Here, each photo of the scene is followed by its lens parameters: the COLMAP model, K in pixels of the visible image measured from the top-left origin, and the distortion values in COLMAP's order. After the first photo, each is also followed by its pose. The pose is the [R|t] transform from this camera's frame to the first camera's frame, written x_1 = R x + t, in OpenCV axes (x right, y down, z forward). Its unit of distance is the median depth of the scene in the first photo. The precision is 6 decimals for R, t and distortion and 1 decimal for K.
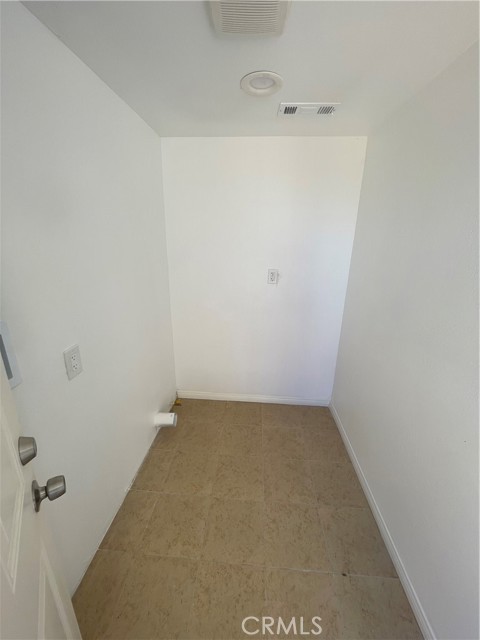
lens RADIAL K [[259.3, 0, 238.0], [0, 259.3, 315.3], [0, 0, 1]] dist [0.000142, 0.001115]
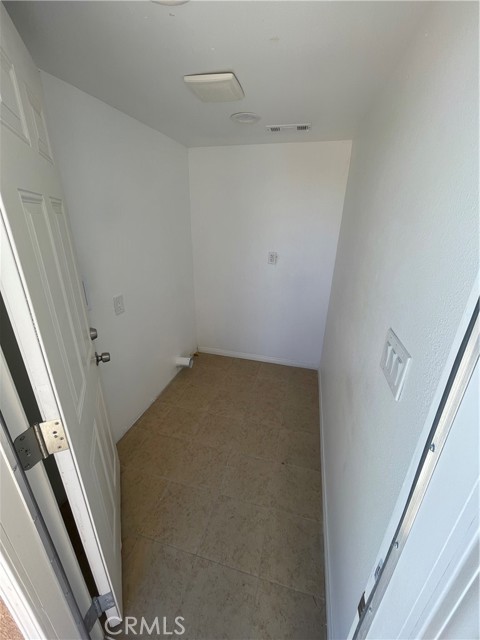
lens RADIAL K [[259.3, 0, 238.0], [0, 259.3, 315.3], [0, 0, 1]] dist [0.000142, 0.001115]
pose [[0.981706, 0.070771, -0.176760, 0.279753], [-0.059736, 0.995963, 0.066997, 0.065334], [0.180788, -0.055212, 0.981971, -0.338024]]
